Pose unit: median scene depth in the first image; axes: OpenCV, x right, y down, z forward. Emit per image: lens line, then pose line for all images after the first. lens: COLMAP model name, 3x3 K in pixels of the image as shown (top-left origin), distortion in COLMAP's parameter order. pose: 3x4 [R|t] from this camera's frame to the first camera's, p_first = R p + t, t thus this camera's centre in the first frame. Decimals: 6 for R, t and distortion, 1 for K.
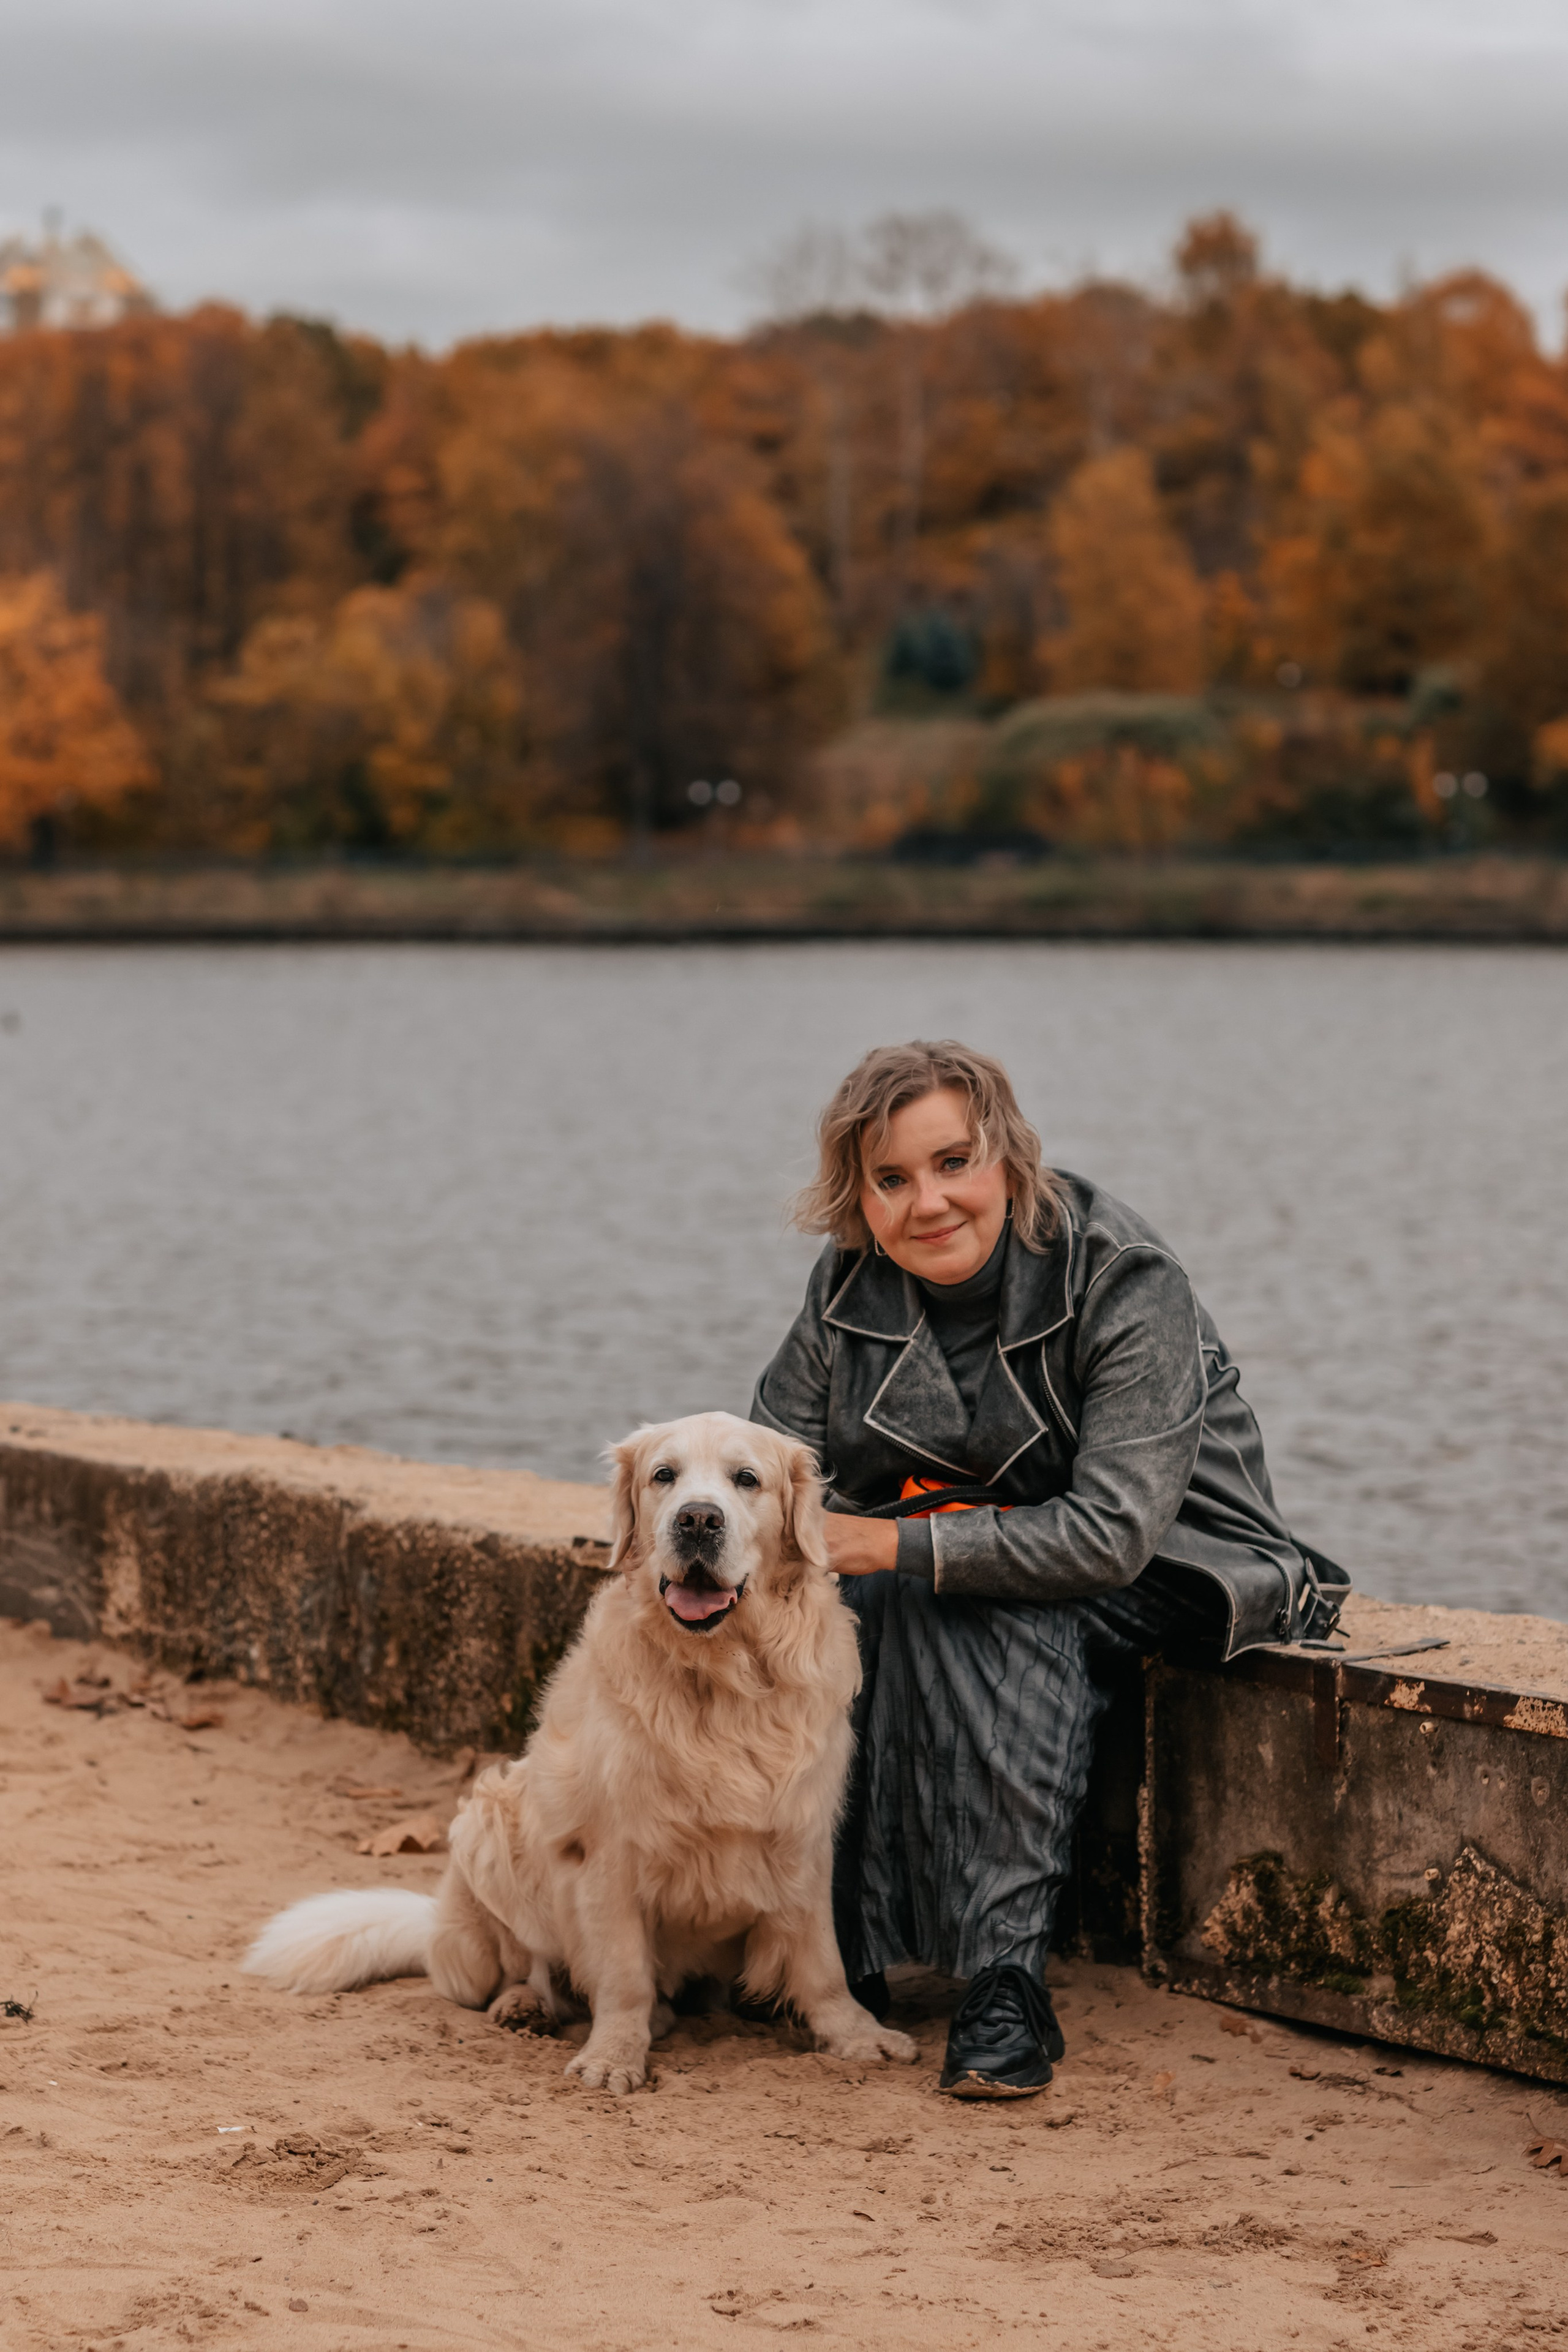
lens RADIAL K [[6345.4, 0, 778.4], [0, 6345.4, 1213.8], [0, 0, 1]] dist [-0.068005, -0.593103]
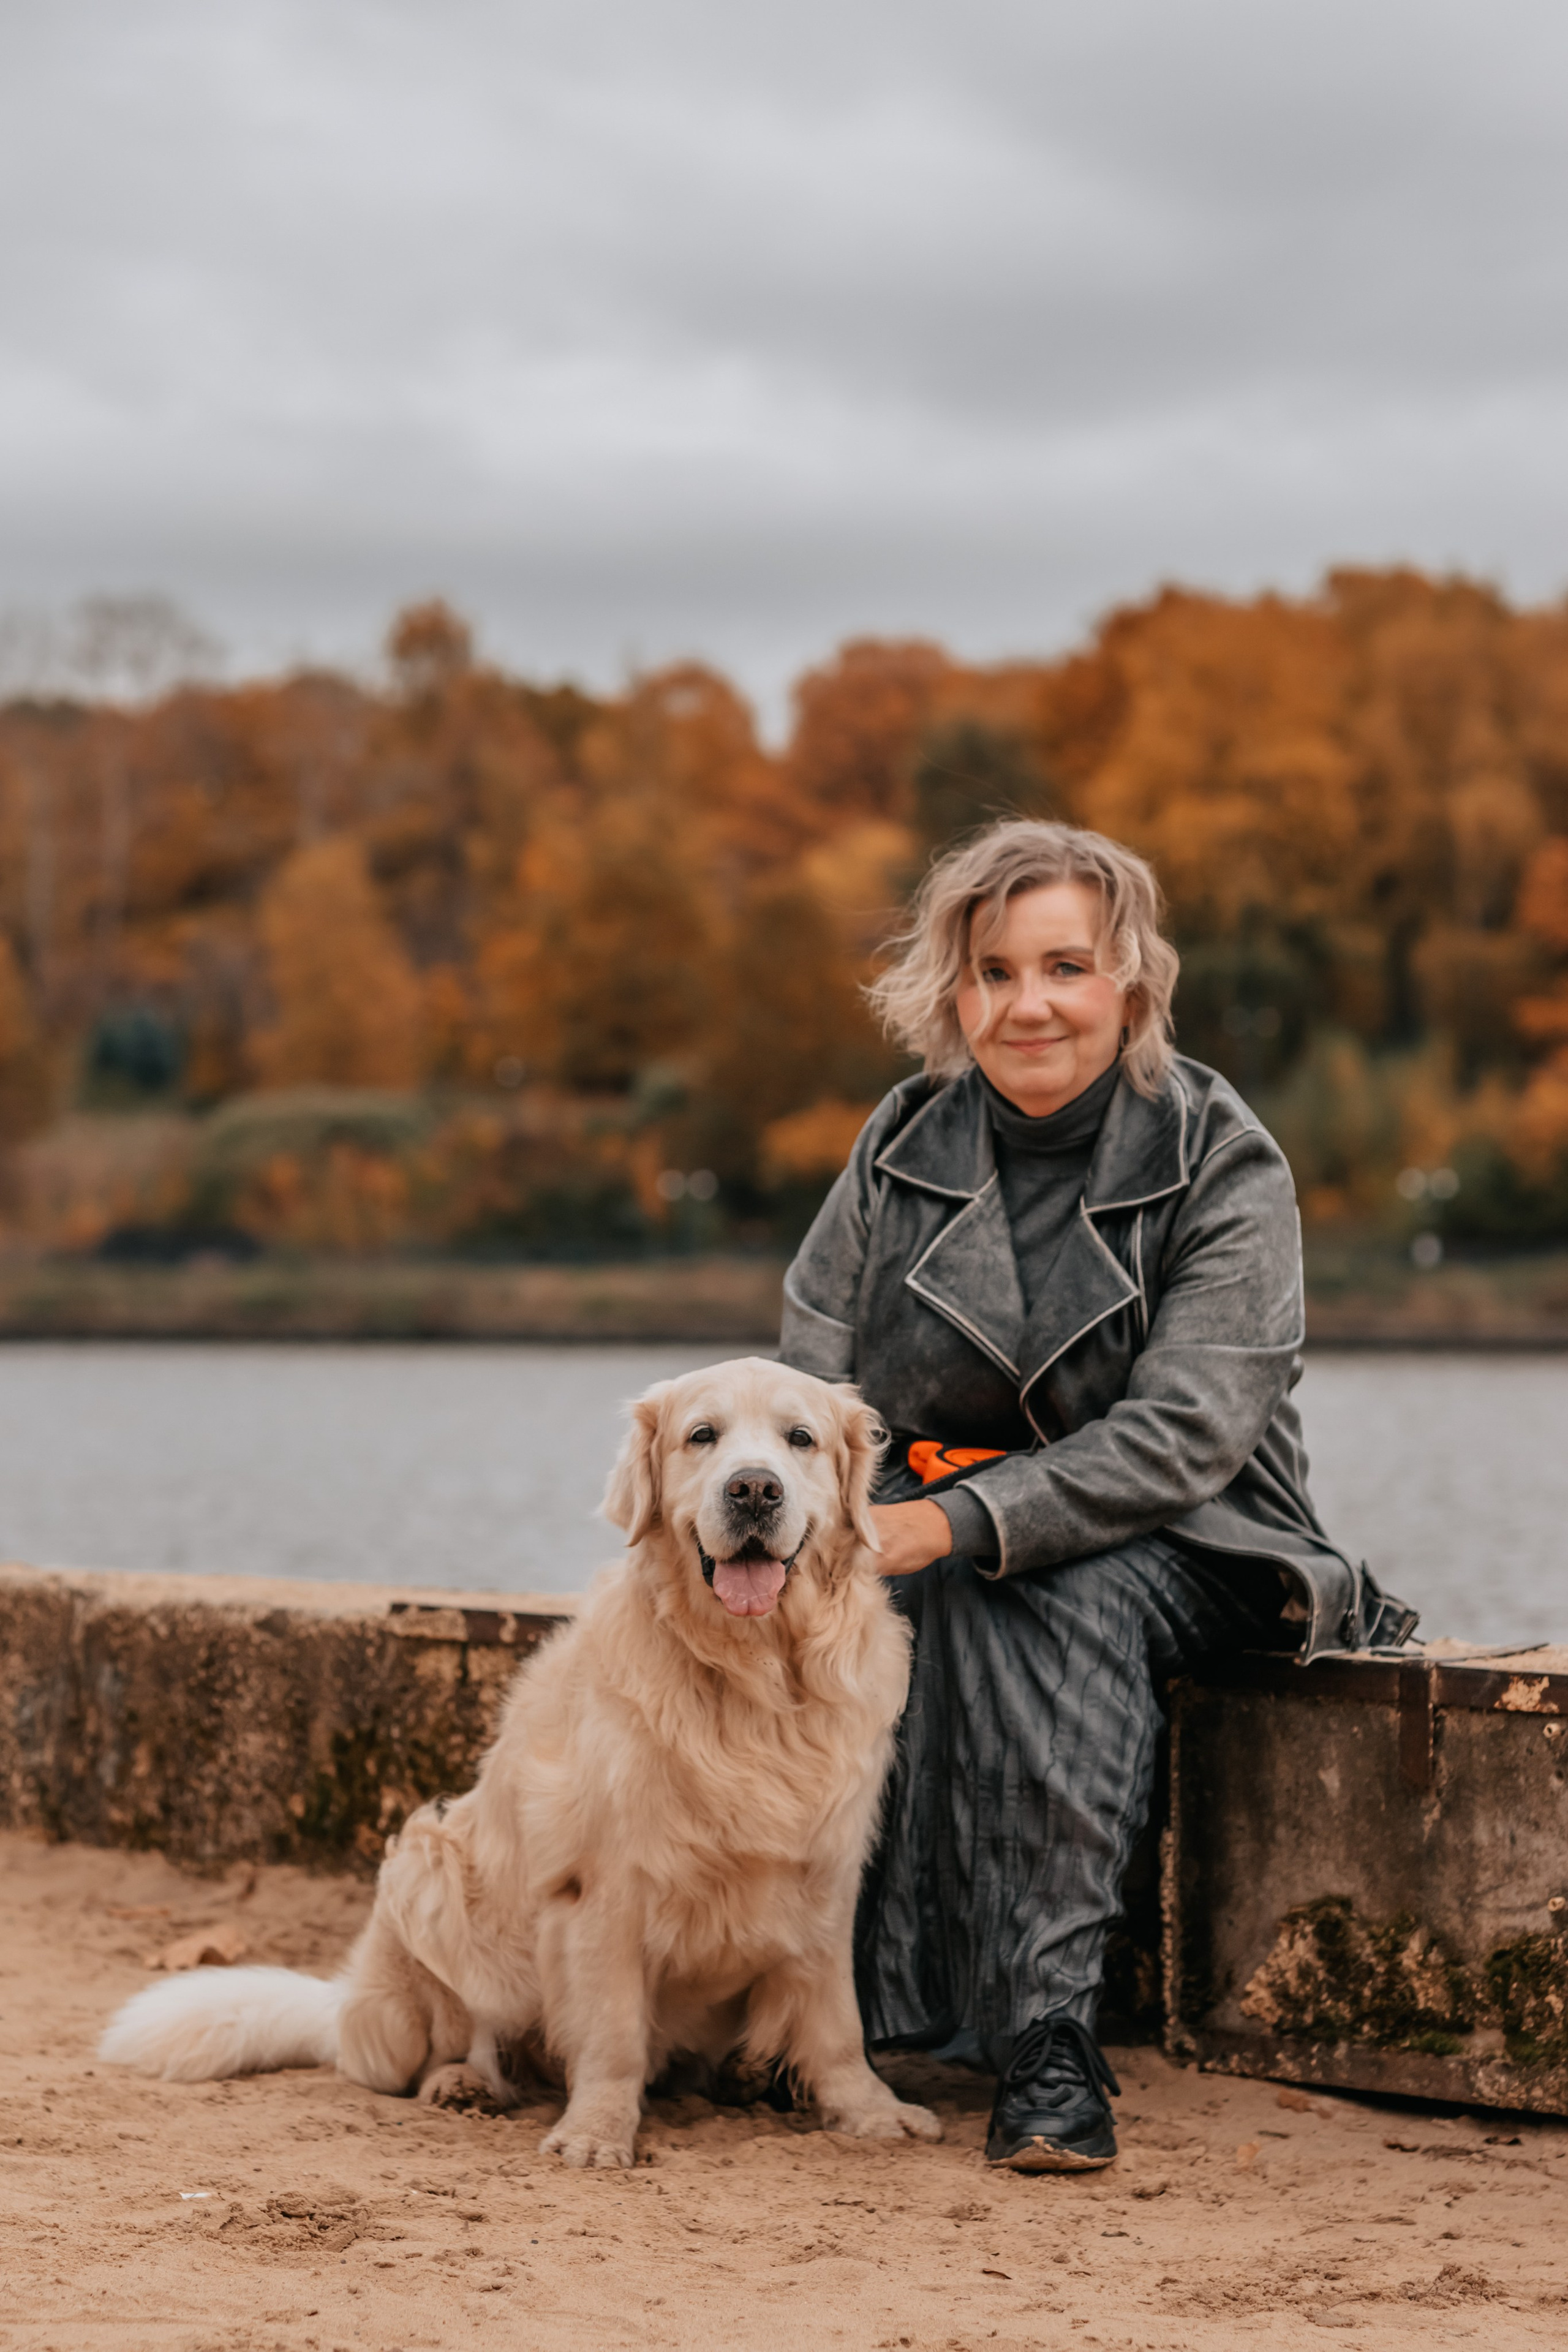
lens RADIAL K [[6578.8, 0, 733.8], [0, 6578.8, 1176.8], [0, 0, 1]] dist [-0.102131, -0.031841]
pose [[0.992934, 0.006682, 0.118481, -0.106767], [0.001809, 0.997445, -0.071415, 0.066227], [-0.118655, 0.071124, 0.990385, 0.125850]]
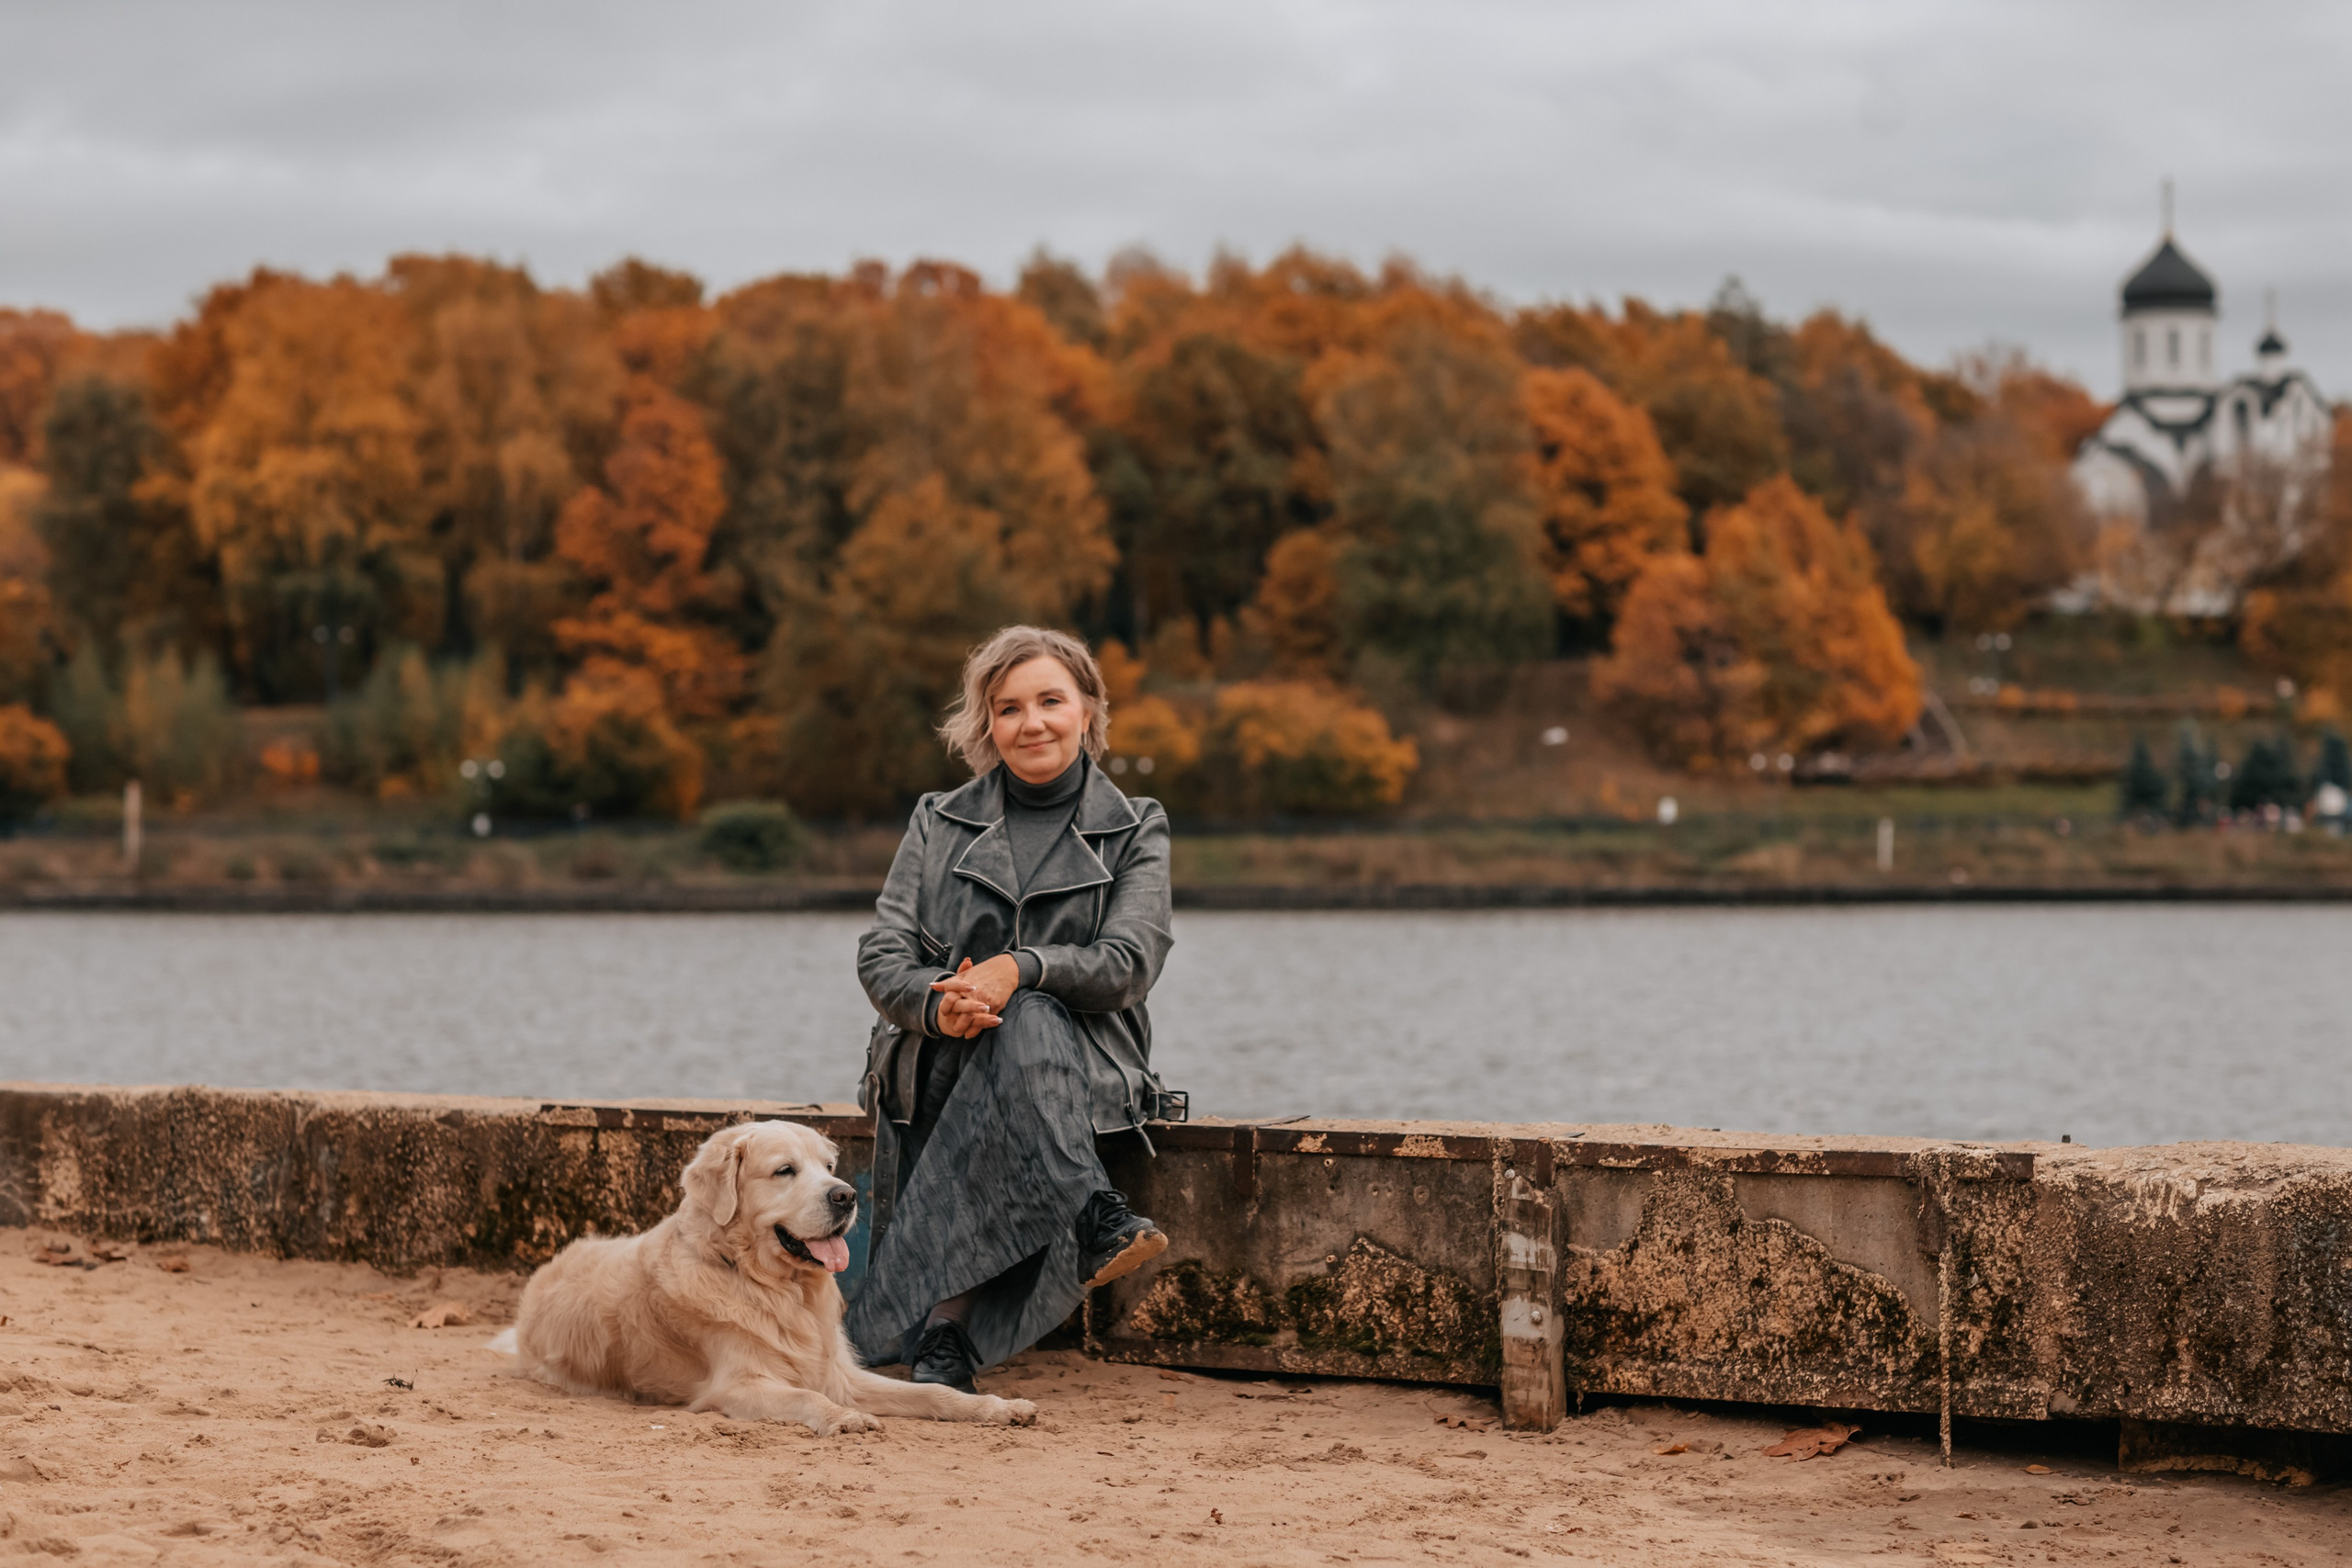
lens RADIAL K [[5525.4, 0, 1176.0], [0, 5525.4, 784.0], [0, 0, 1]] dist [-0.088005, -0.781021]
pose [[0.937214, 0.005187, 0.348717, -0.382131], [0.018485, 0.997745, -0.064522, 0.071450], [-0.348265, 0.066917, 0.935005, -0.238425]]
